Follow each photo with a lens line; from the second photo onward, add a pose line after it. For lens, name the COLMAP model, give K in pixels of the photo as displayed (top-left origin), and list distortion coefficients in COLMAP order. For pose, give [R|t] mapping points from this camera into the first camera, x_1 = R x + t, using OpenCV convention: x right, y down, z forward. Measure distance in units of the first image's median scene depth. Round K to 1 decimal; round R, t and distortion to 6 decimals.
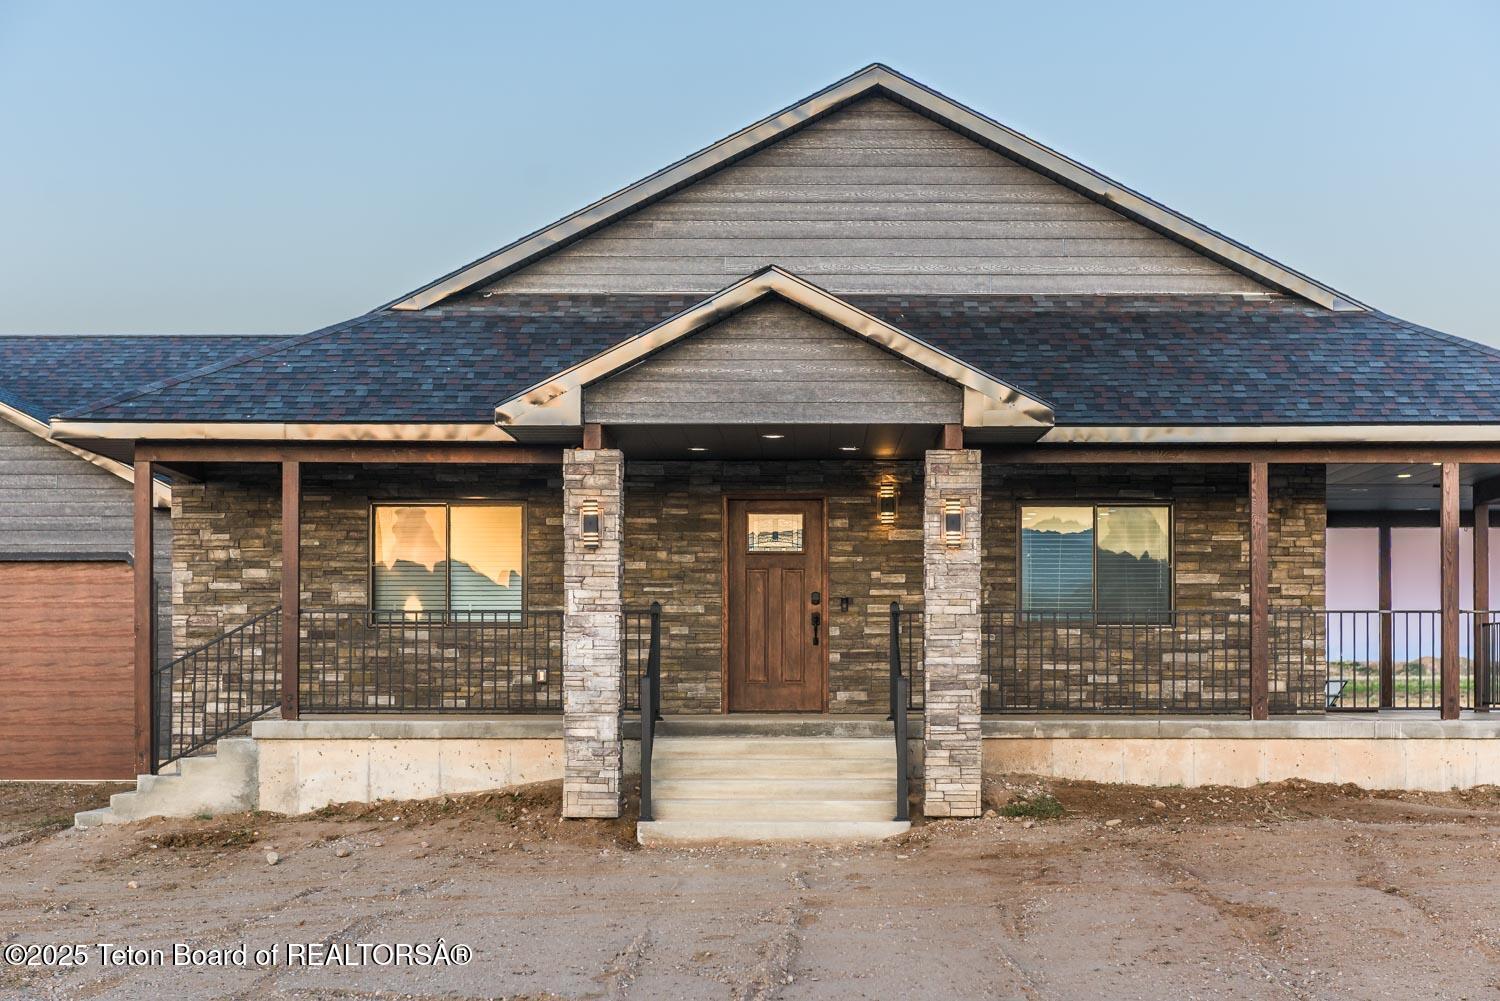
lens RADIAL K [[2971.2, 0, 750.9], [0, 2971.2, 632.9], [0, 0, 1]] dist [0.007958, -0.113433]
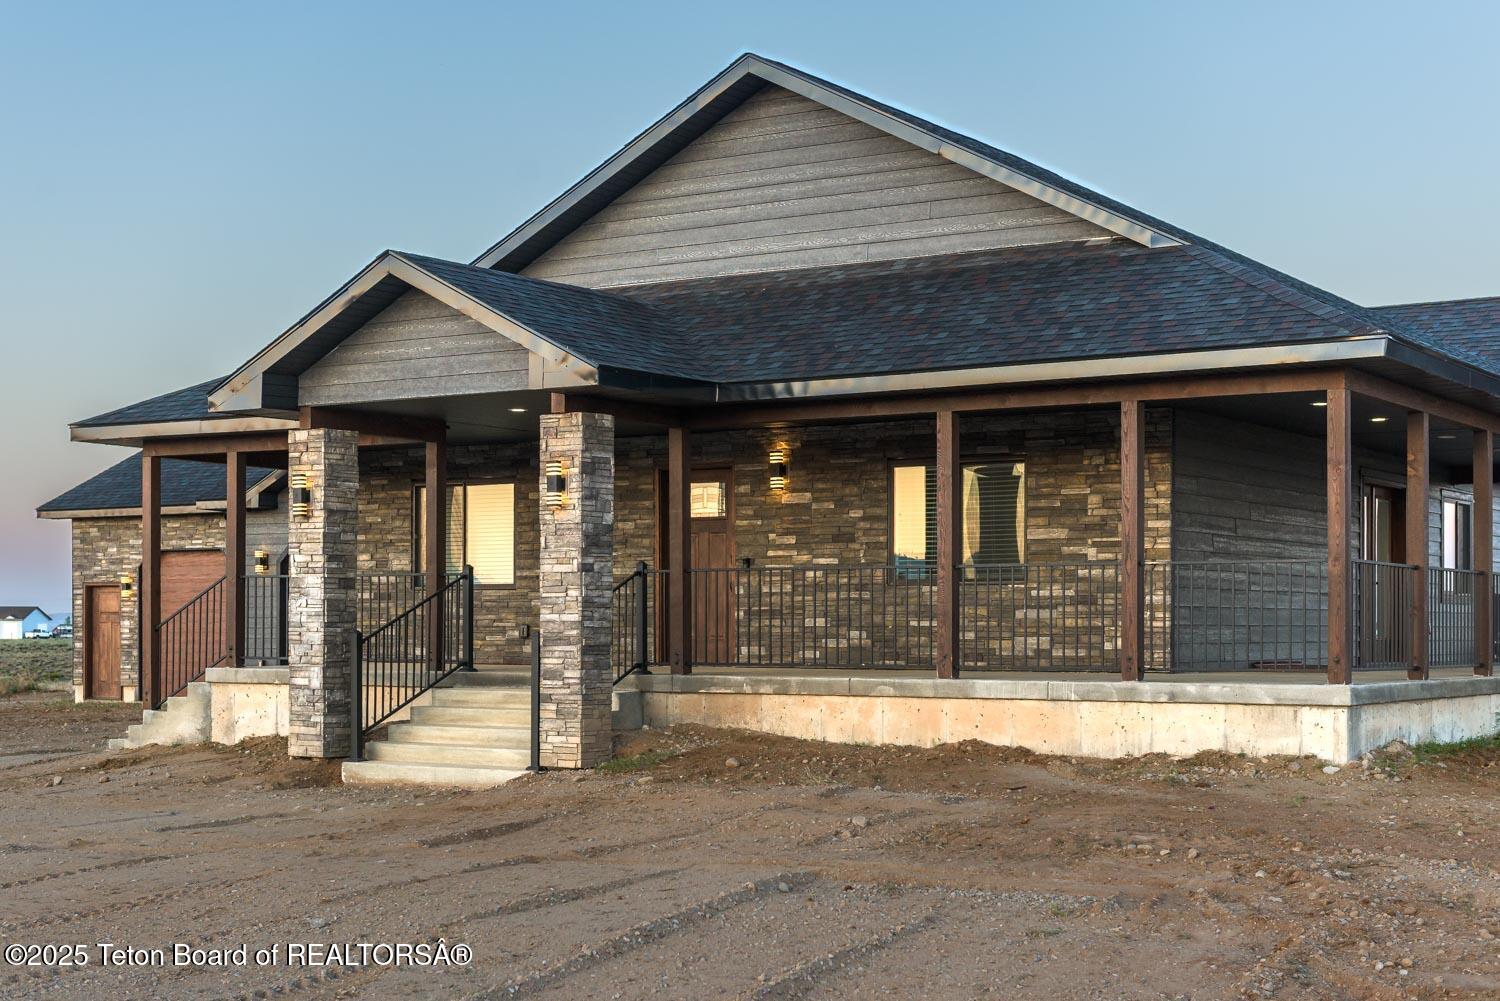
lens RADIAL K [[2199.7, 0, 748.4], [0, 2199.7, 635.6], [0, 0, 1]] dist [-0.015340, -0.032553]
pose [[0.843631, 0.003516, -0.536912, 0.457282], [0.005590, 0.999867, 0.015330, 0.003722], [0.536894, -0.015934, 0.843499, 0.332398]]
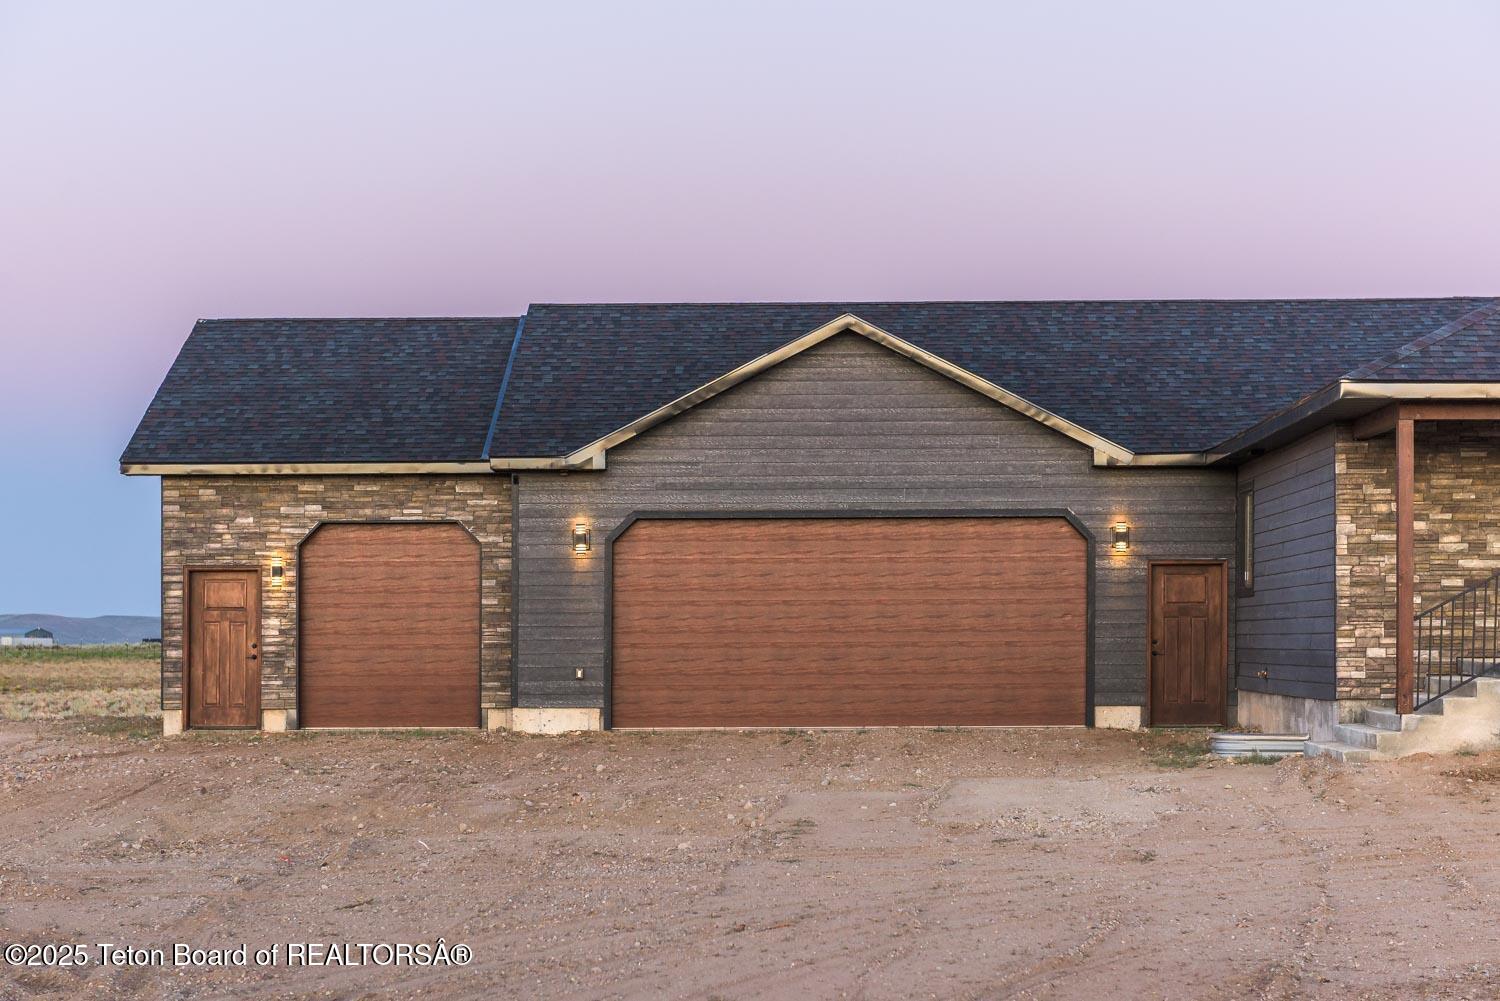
lens RADIAL K [[2971.2, 0, 750.9], [0, 2971.2, 632.9], [0, 0, 1]] dist [0.007958, -0.113433]
pose [[0.999804, -0.004894, -0.019202, -0.384398], [0.005148, 0.999899, 0.013211, 0.003001], [0.019135, -0.013307, 0.999728, -0.063479]]
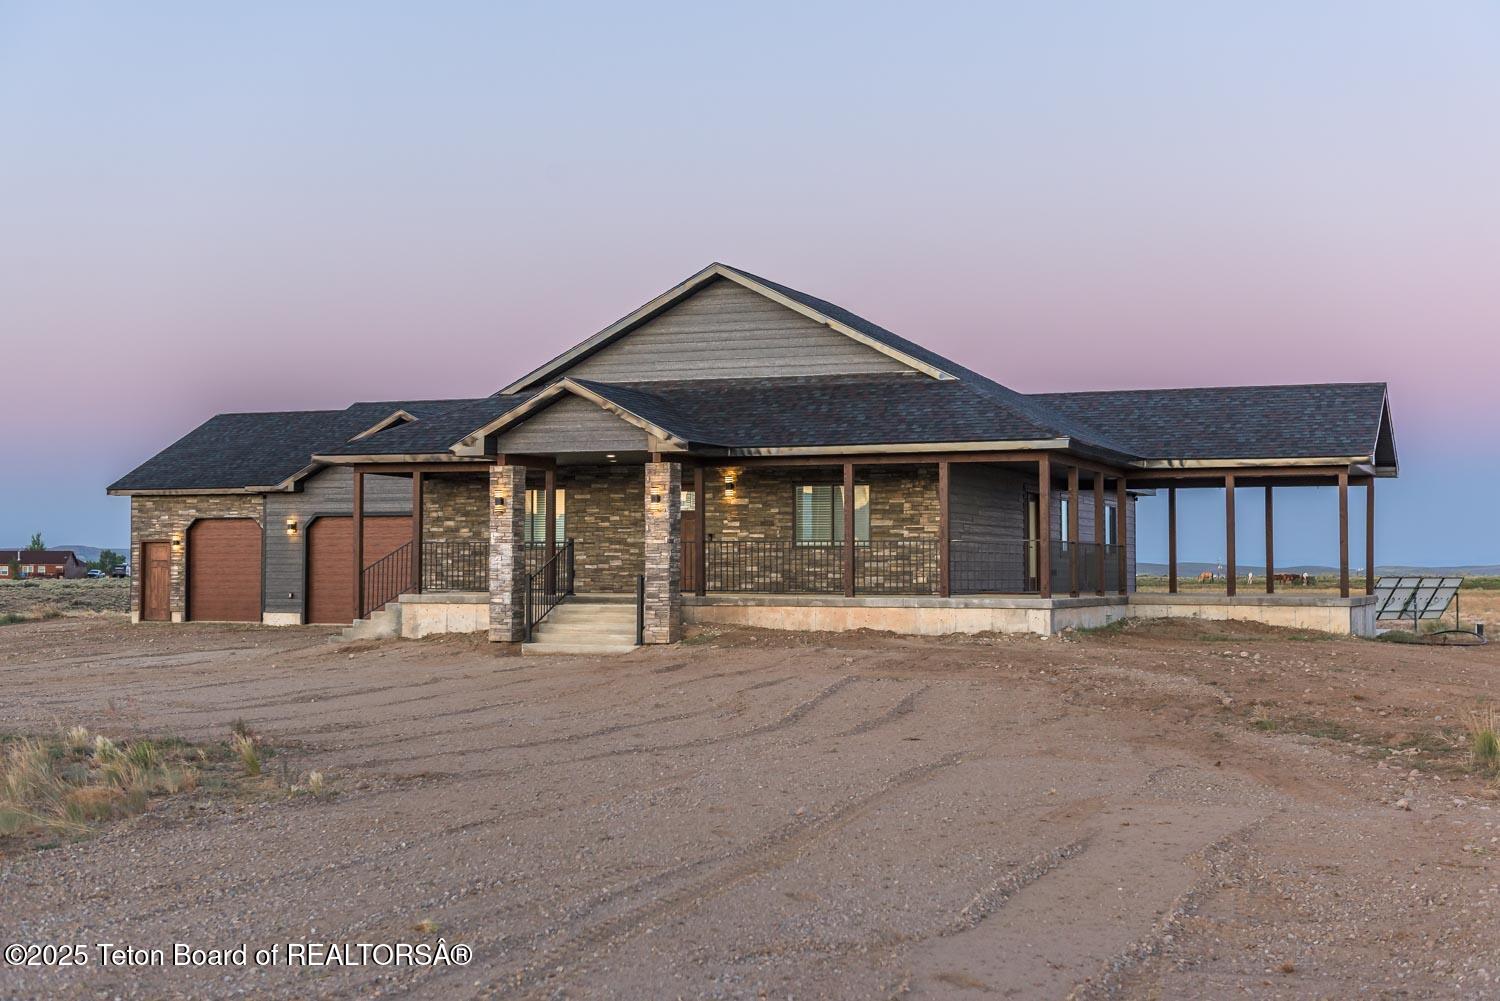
lens RADIAL K [[1955.0, 0, 734.2], [0, 1955.0, 500.0], [0, 0, 1]] dist [0.013554, 0.008580]
pose [[0.928160, -0.011473, -0.372006, 0.526008], [0.002998, 0.999723, -0.023353, -0.004028], [0.372170, 0.020560, 0.927937, -0.190461]]
